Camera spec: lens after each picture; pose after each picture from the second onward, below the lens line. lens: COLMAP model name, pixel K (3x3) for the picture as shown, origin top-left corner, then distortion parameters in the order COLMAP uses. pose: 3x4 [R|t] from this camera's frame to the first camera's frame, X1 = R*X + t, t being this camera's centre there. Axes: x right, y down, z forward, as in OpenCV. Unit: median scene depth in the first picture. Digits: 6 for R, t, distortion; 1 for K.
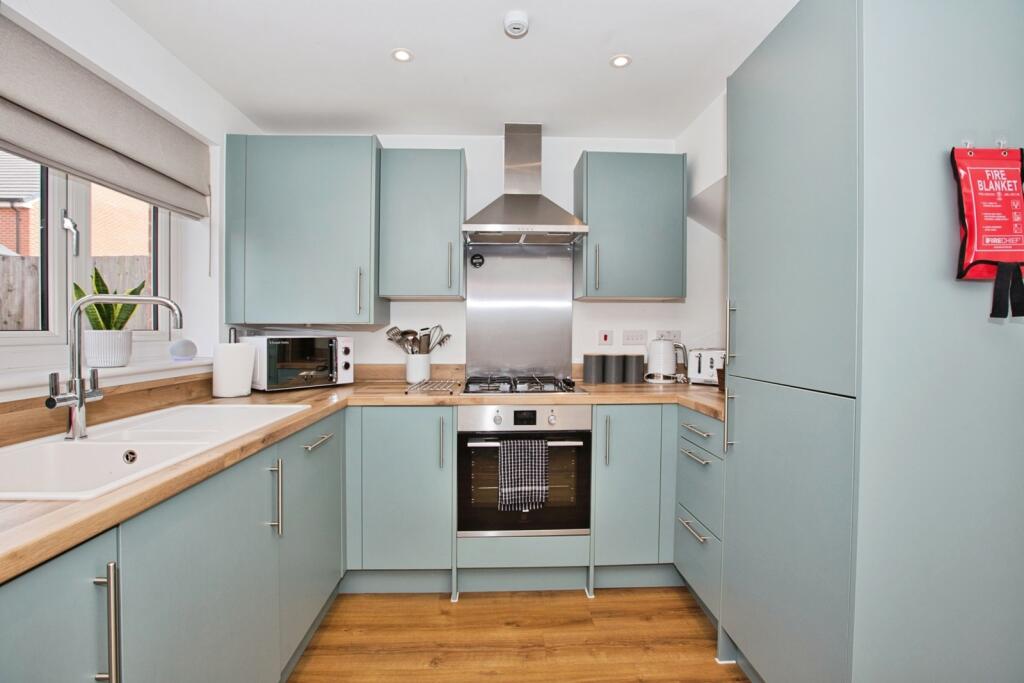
lens RADIAL K [[474.9, 0, 512.0], [0, 474.9, 341.5], [0, 0, 1]] dist [-0.001766, 0.000073]
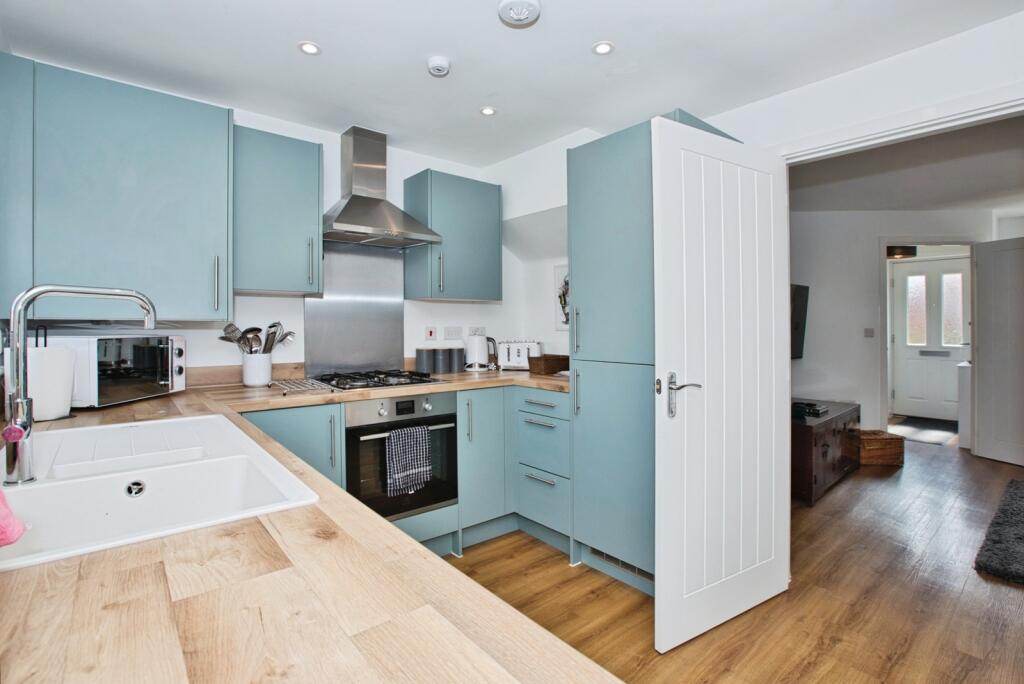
lens RADIAL K [[495.5, 0, 511.3], [0, 495.5, 323.0], [0, 0, 1]] dist [0.032904, 0.000420]
pose [[0.800226, 0.004085, 0.599684, -0.393907], [0.009804, 0.999754, -0.019892, -0.008360], [-0.599618, 0.021797, 0.799989, -0.057182]]
